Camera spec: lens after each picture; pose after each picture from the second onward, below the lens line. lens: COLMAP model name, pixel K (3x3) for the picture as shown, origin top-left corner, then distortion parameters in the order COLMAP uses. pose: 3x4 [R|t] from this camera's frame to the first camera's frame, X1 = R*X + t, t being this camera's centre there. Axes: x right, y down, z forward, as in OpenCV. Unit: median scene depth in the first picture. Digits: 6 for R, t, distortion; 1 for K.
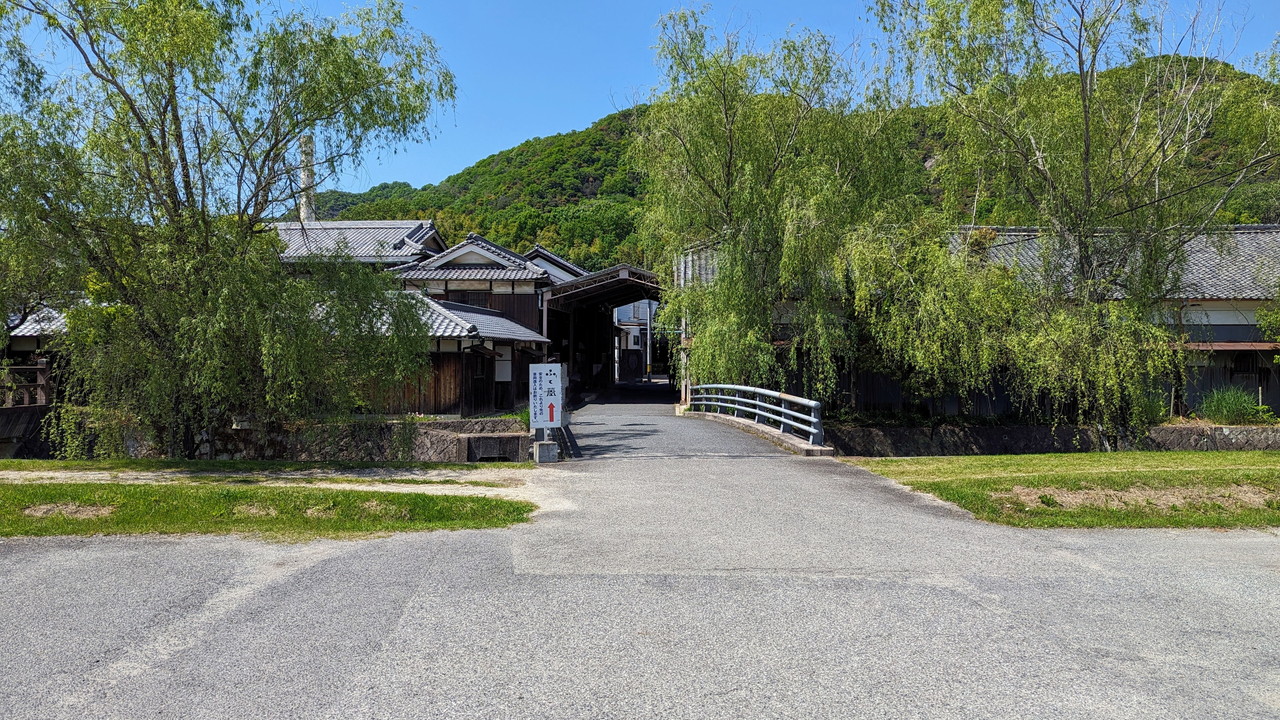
lens RADIAL K [[894.0, 0, 644.6], [0, 894.0, 352.3], [0, 0, 1]] dist [0.065387, -0.073937]
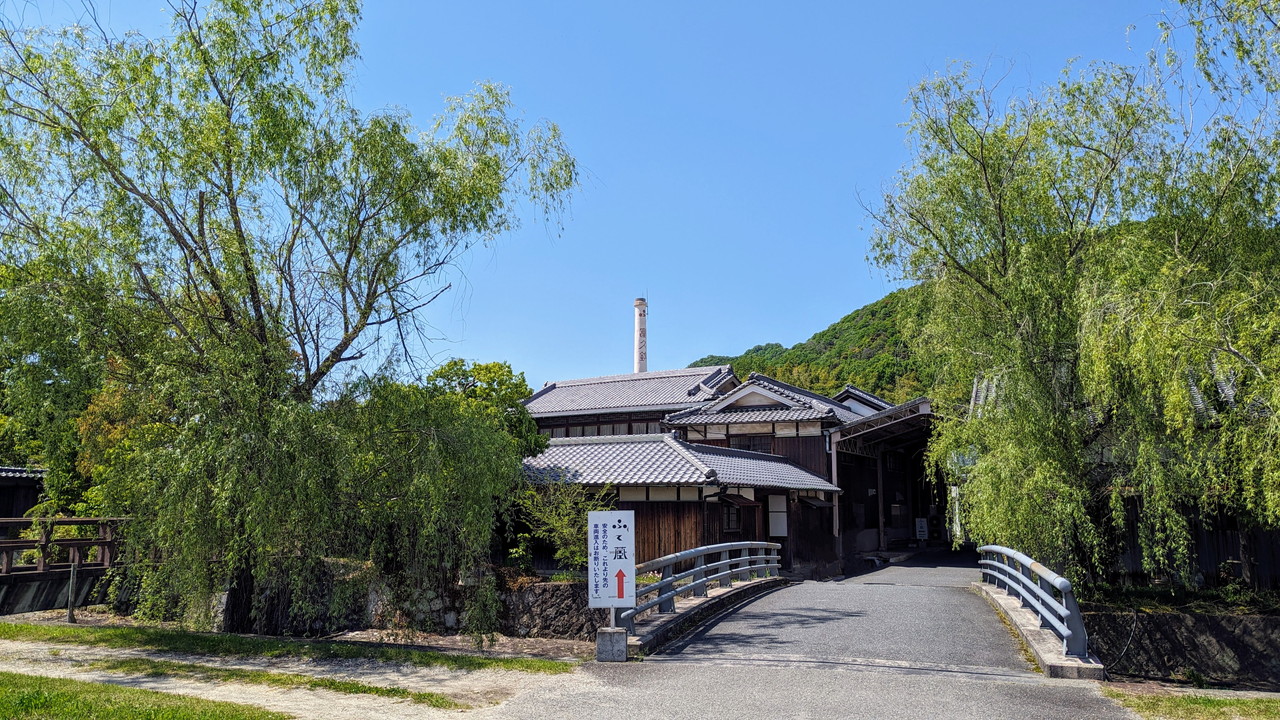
lens RADIAL K [[894.0, 0, 644.6], [0, 894.0, 352.3], [0, 0, 1]] dist [0.065387, -0.073937]
pose [[0.922133, -0.067075, -0.381014, 0.059848], [0.001799, 0.985588, -0.169152, 0.003017], [0.386869, 0.155295, 0.908964, 0.117150]]
